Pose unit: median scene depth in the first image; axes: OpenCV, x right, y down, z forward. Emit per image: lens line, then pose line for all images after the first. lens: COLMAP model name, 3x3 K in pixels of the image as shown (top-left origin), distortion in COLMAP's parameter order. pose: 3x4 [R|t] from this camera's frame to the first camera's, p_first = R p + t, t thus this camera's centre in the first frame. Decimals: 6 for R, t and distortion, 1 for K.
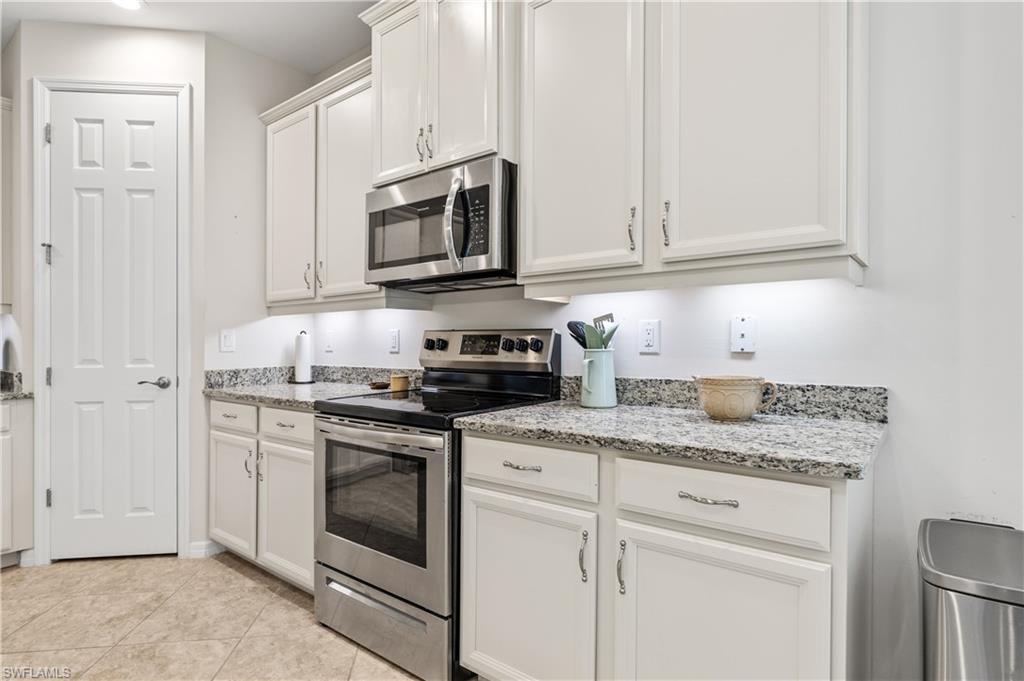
lens RADIAL K [[536.6, 0, 514.6], [0, 536.6, 345.6], [0, 0, 1]] dist [-0.000715, -0.001544]
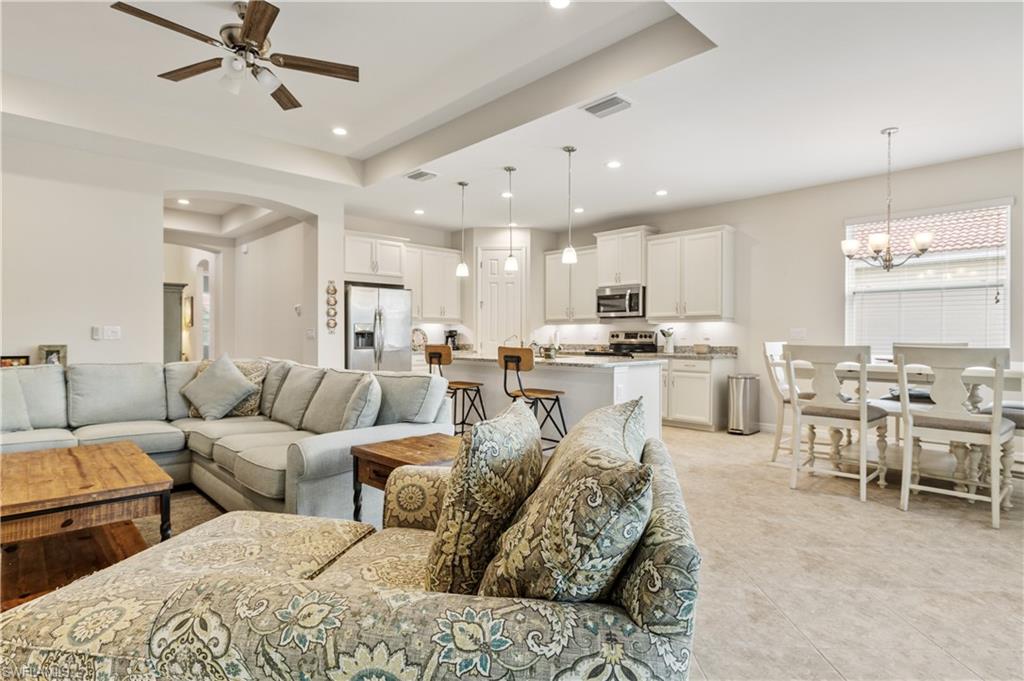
lens RADIAL K [[536.6, 0, 517.0], [0, 536.6, 331.4], [0, 0, 1]] dist [-0.000715, -0.001544]
pose [[0.992217, 0.009198, -0.124182, -0.381163], [-0.011576, 0.999763, -0.018440, 0.041358], [0.123983, 0.019734, 0.992088, -2.524648]]
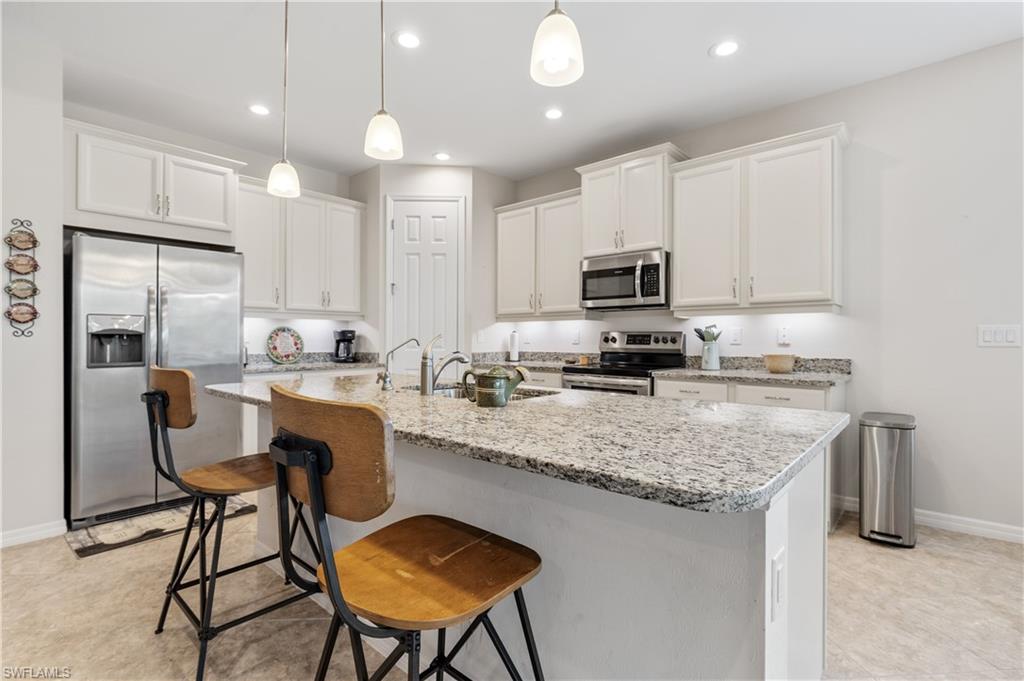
lens RADIAL K [[479.5, 0, 512.9], [0, 479.5, 337.5], [0, 0, 1]] dist [-0.005474, 0.000193]
pose [[0.998363, 0.009298, -0.056439, -0.461436], [-0.009969, 0.999883, -0.011624, 0.016871], [0.056324, 0.012168, 0.998338, -0.816266]]
